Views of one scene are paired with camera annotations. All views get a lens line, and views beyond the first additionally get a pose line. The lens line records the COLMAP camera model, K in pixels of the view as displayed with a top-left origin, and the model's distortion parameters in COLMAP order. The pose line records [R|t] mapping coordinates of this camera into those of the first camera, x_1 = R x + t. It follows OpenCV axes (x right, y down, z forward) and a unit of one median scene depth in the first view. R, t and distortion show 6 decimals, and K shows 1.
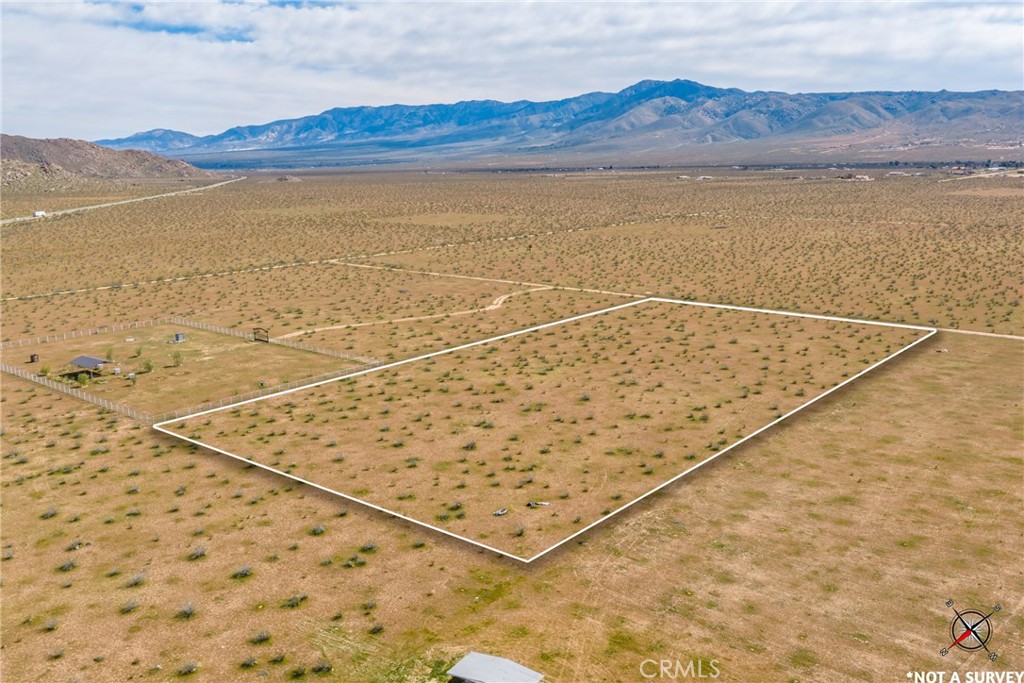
lens RADIAL K [[843.0, 0, 517.8], [0, 843.0, 342.6], [0, 0, 1]] dist [0.016185, -0.016883]
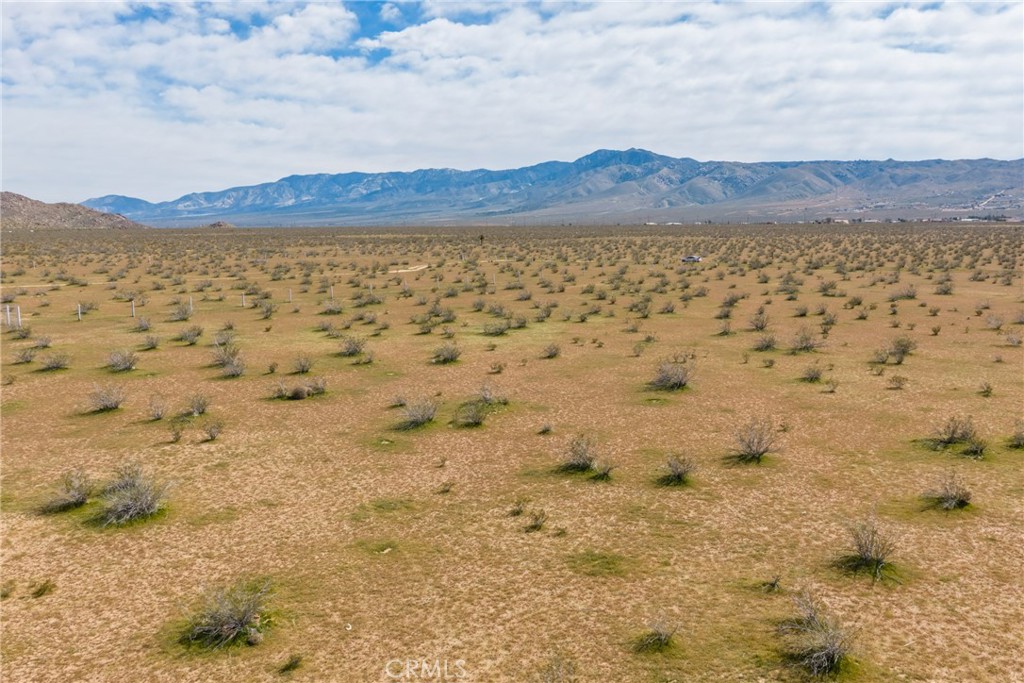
lens RADIAL K [[843.0, 0, 517.8], [0, 843.0, 342.6], [0, 0, 1]] dist [0.016185, -0.016883]
pose [[0.998781, -0.002484, 0.049295, 0.024777], [0.006364, 0.996878, -0.078706, 0.073100], [-0.048945, 0.078924, 0.995678, 0.755619]]
